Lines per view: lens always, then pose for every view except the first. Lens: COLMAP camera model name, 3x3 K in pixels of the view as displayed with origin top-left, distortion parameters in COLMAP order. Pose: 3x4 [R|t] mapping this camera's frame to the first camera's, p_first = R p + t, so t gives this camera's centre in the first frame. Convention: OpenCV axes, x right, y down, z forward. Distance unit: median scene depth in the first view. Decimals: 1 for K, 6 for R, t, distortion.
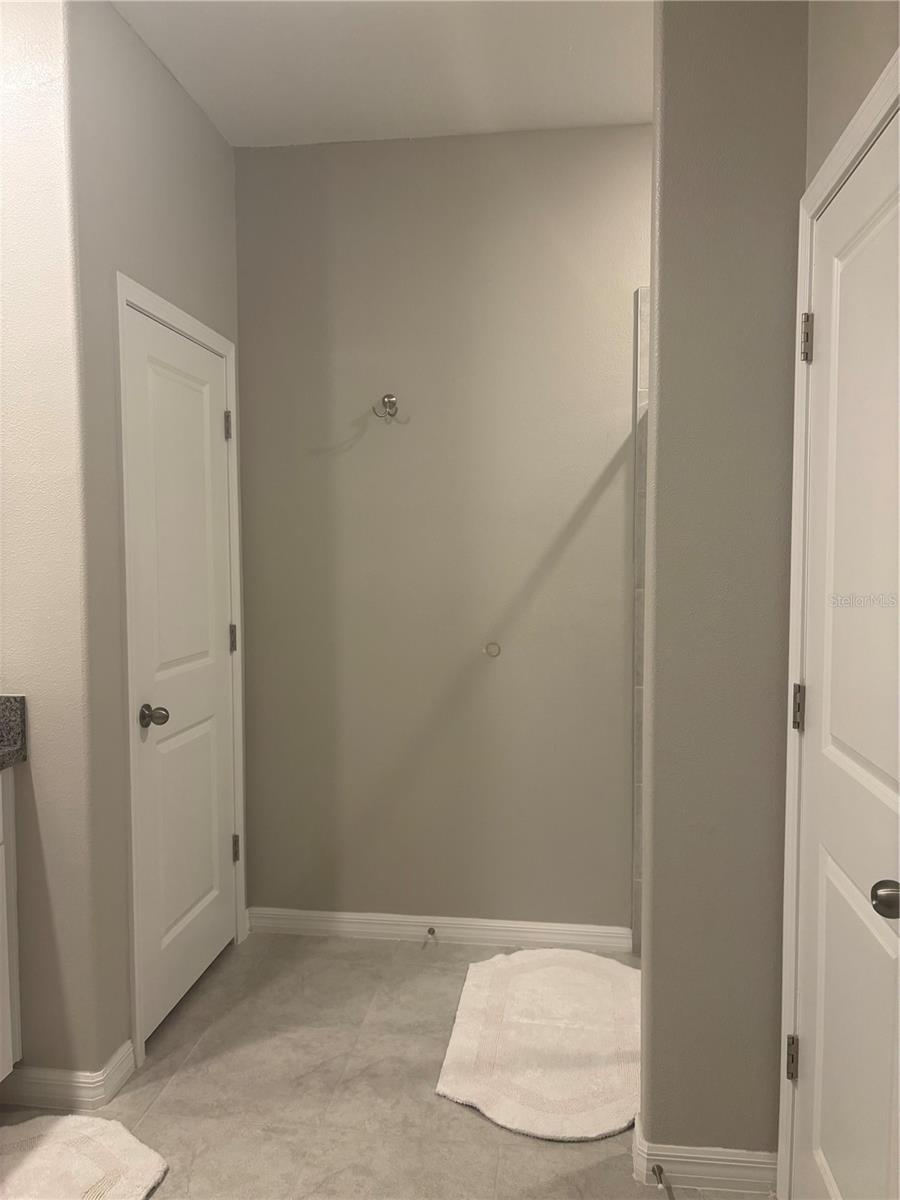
lens RADIAL K [[904.6, 0, 451.1], [0, 904.6, 603.8], [0, 0, 1]] dist [0.018330, 0.002229]
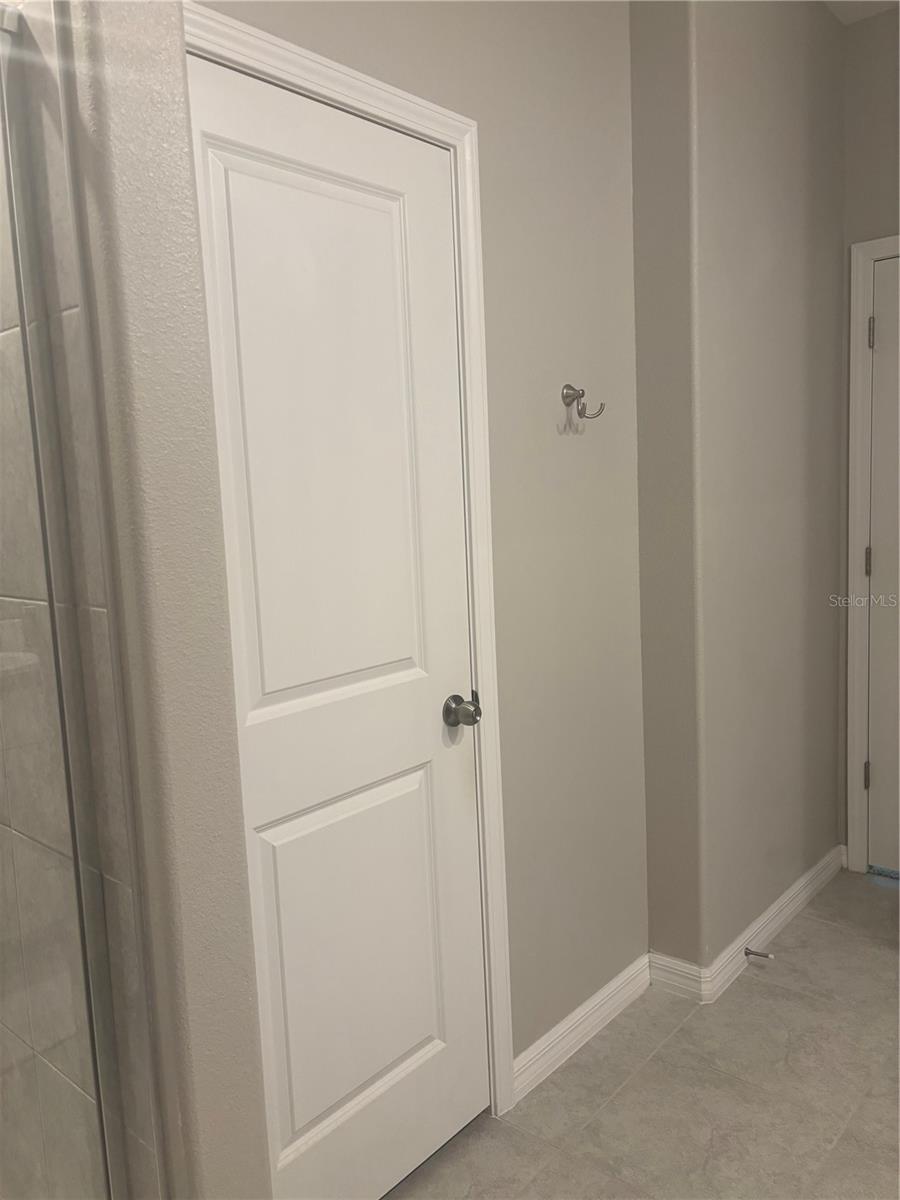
lens RADIAL K [[904.6, 0, 446.6], [0, 904.6, 589.6], [0, 0, 1]] dist [0.018330, 0.002229]
pose [[0.826479, 0.030946, -0.562117, 0.079640], [0.013789, 0.997076, 0.075166, -0.034881], [0.562799, -0.069875, 0.823635, 0.503784]]
